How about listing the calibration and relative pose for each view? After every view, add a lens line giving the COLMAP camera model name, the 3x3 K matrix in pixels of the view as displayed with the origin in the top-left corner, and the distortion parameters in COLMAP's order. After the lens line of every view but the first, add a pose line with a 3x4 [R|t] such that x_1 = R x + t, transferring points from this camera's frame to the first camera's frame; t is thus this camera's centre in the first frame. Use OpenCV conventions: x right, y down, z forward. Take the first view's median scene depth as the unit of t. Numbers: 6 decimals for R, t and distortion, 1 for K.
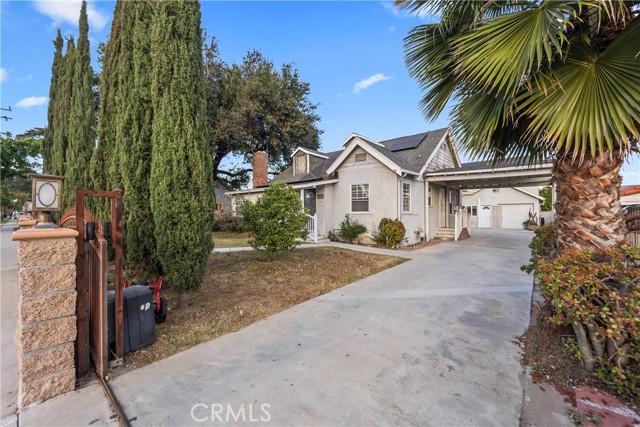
lens RADIAL K [[264.3, 0, 320.0], [0, 264.3, 213.5], [0, 0, 1]] dist [-0.000293, -0.000728]
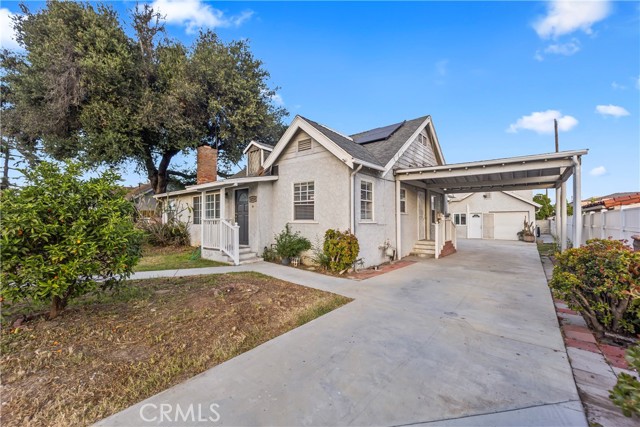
lens RADIAL K [[264.3, 0, 320.0], [0, 264.3, 213.5], [0, 0, 1]] dist [-0.000293, -0.000728]
pose [[0.999634, 0.006260, 0.026327, 0.161594], [-0.005567, 0.999639, -0.026290, -0.005534], [-0.026482, 0.026134, 0.999308, 0.251732]]
